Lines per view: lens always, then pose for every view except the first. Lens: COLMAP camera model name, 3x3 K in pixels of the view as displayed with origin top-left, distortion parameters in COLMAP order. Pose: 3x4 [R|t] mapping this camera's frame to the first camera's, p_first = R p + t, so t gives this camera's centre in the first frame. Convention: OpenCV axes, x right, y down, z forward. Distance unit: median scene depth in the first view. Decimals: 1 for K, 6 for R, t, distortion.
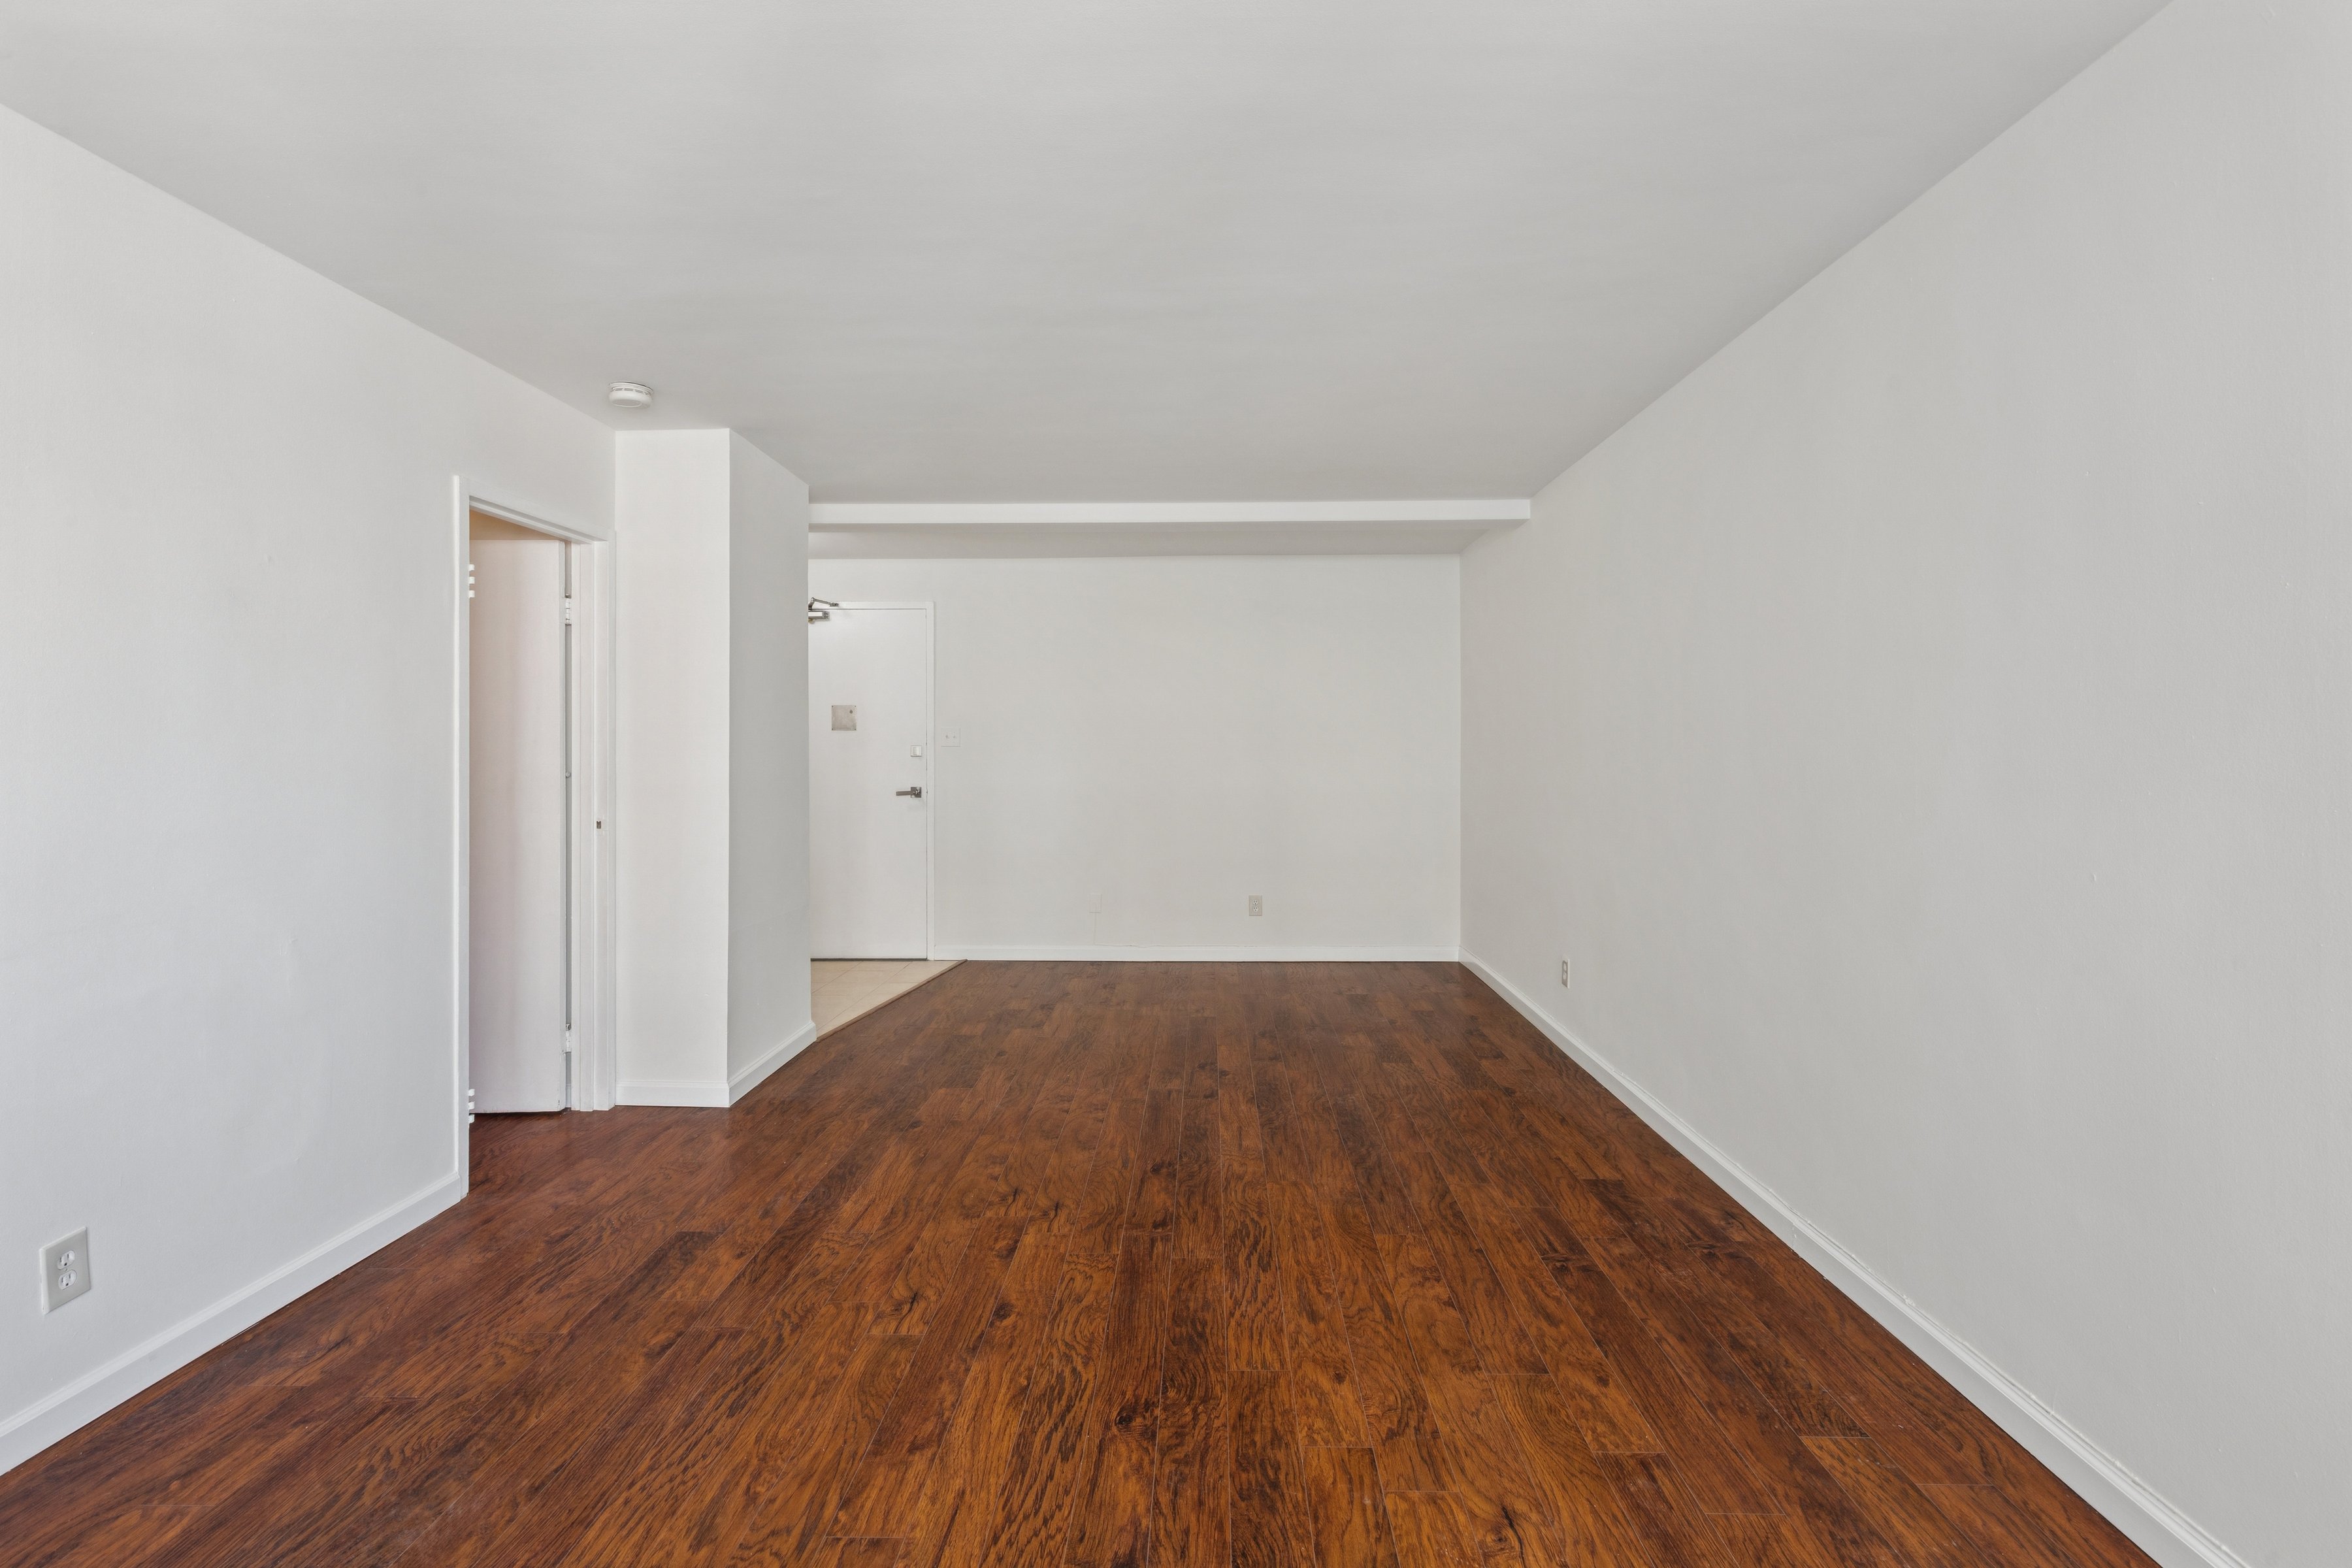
lens RADIAL K [[1065.3, 0, 1186.1], [0, 1065.3, 768.7], [0, 0, 1]] dist [0.007848, -0.000421]
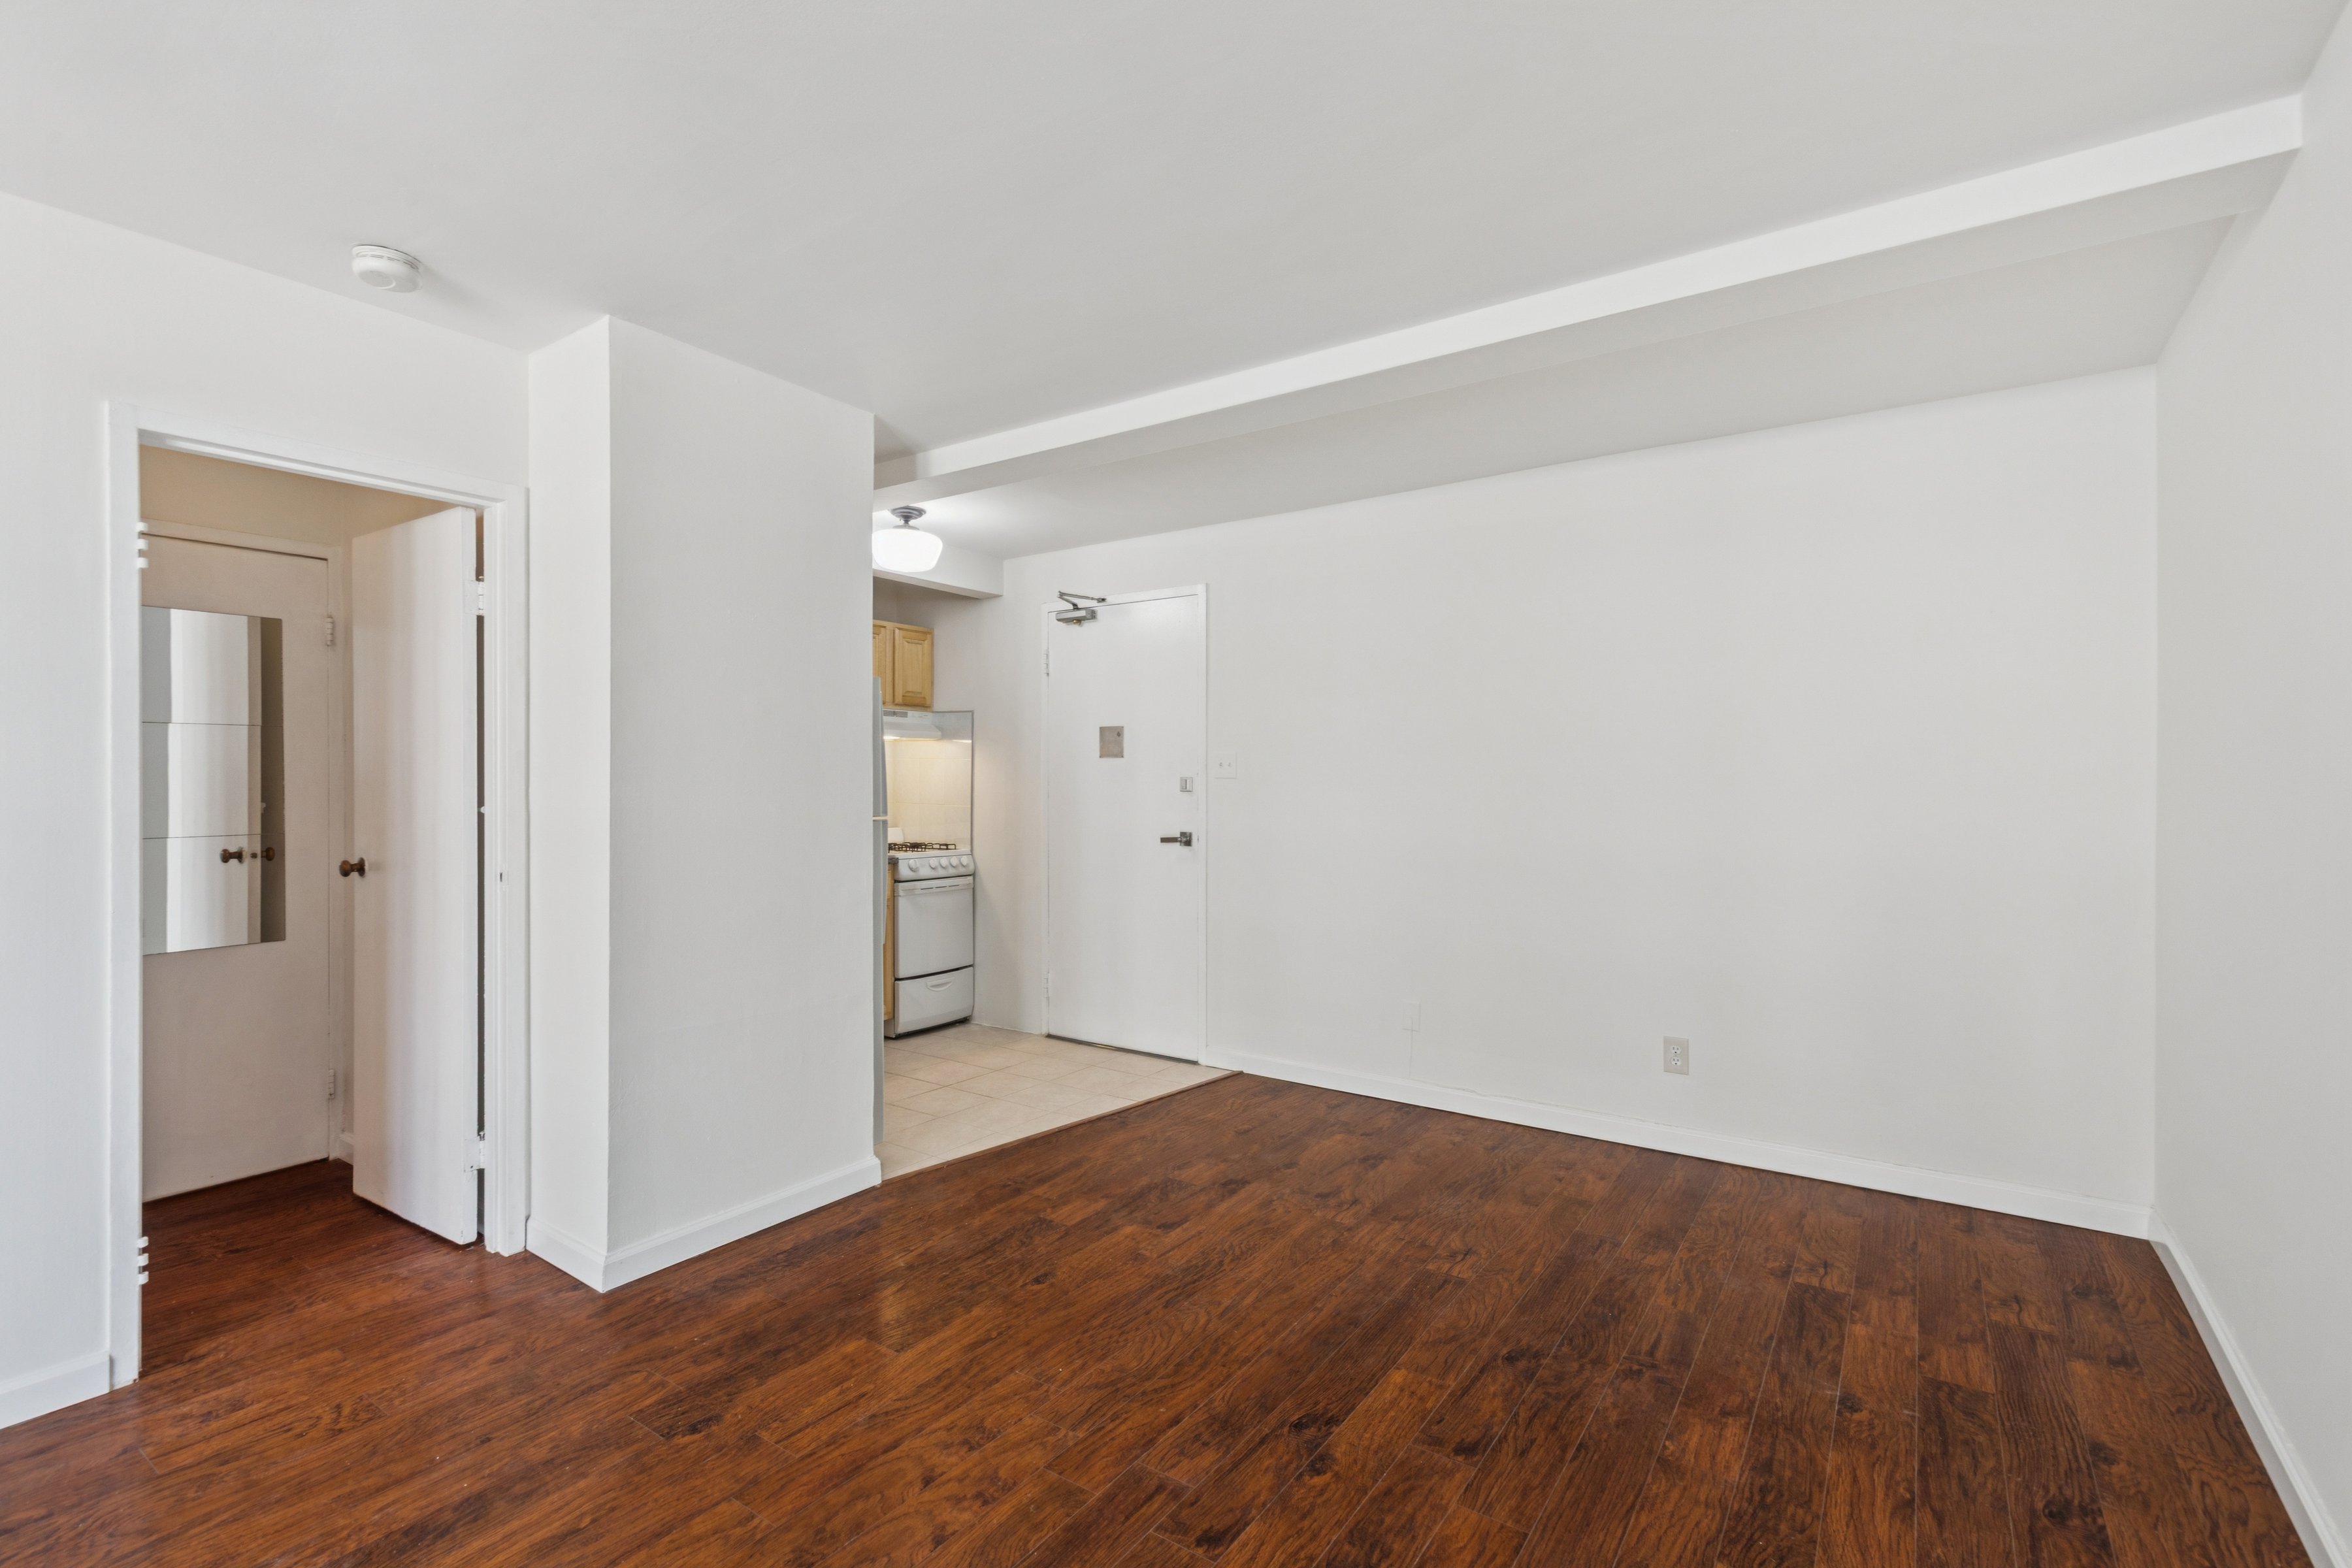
lens RADIAL K [[1065.3, 0, 1188.6], [0, 1065.3, 790.3], [0, 0, 1]] dist [0.007848, -0.000421]
pose [[0.835271, 0.006312, -0.549802, 0.274209], [-0.014541, 0.999838, -0.010612, -0.007567], [0.549646, 0.016859, 0.835228, 0.635528]]
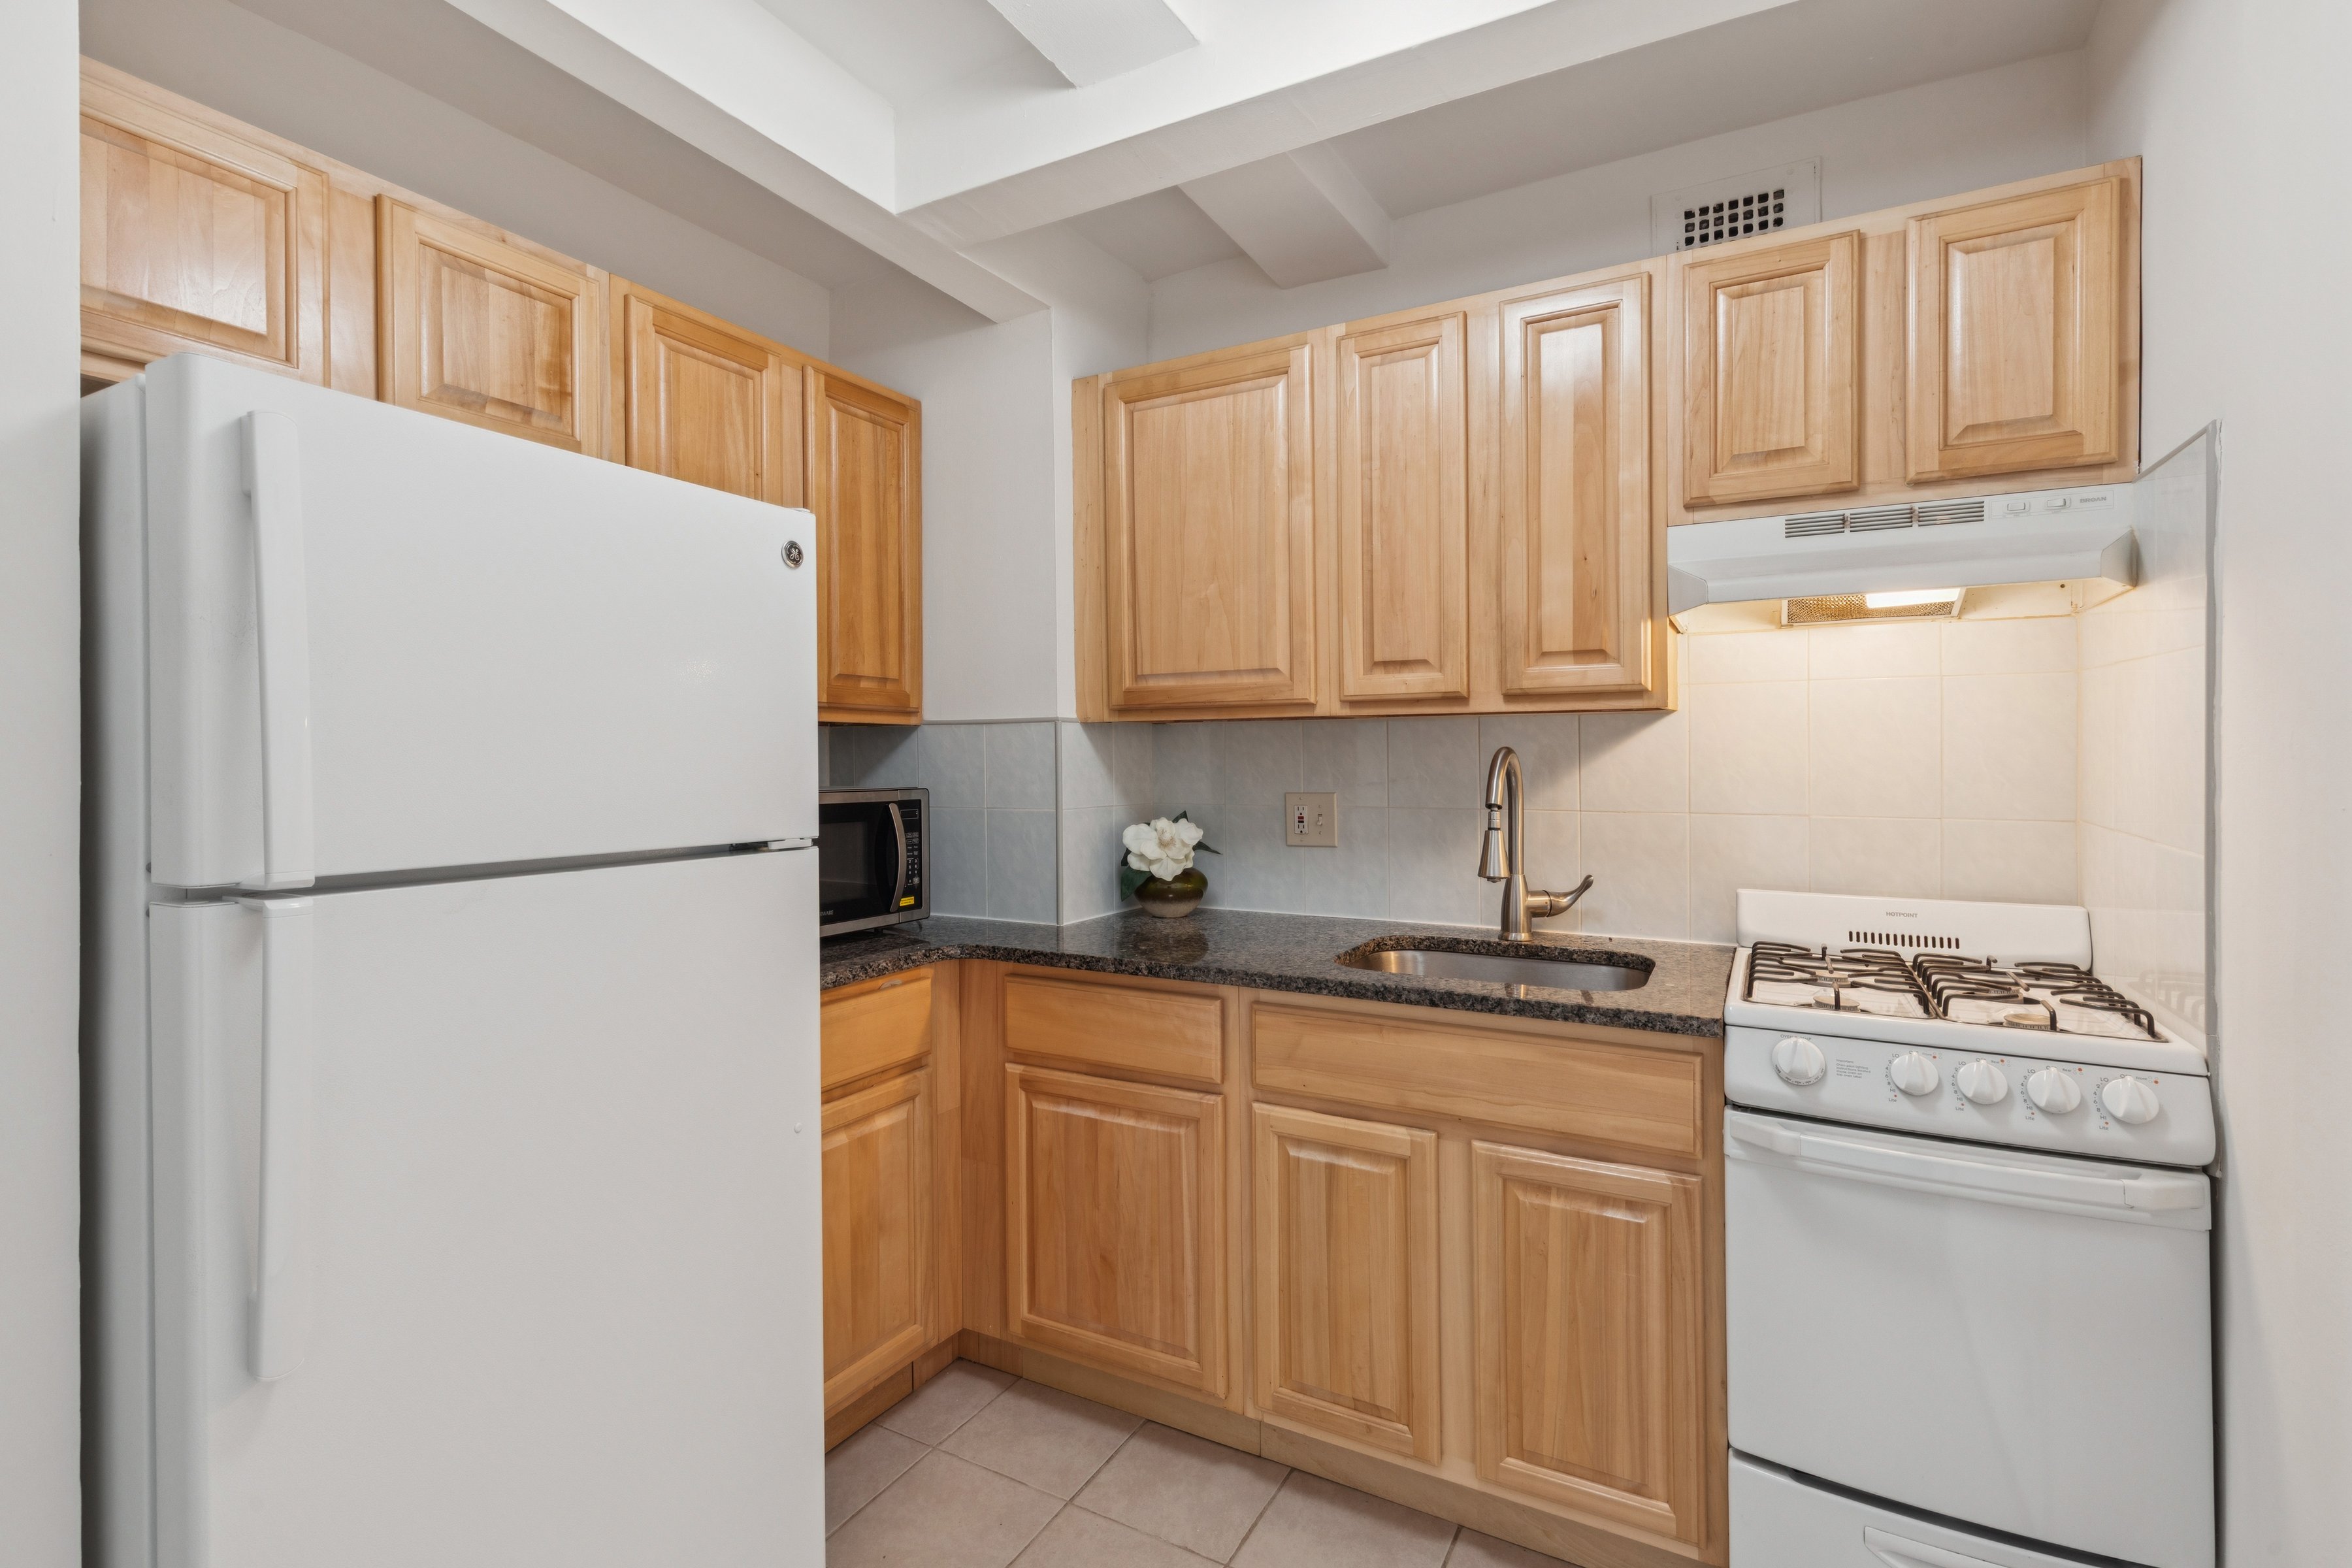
lens RADIAL K [[1065.3, 0, 1198.4], [0, 1065.3, 766.1], [0, 0, 1]] dist [0.007848, -0.000421]
pose [[-0.457869, 0.012863, -0.888926, -0.369493], [-0.015770, 0.999620, 0.022587, -0.028278], [0.888880, 0.024361, -0.457493, 1.599535]]
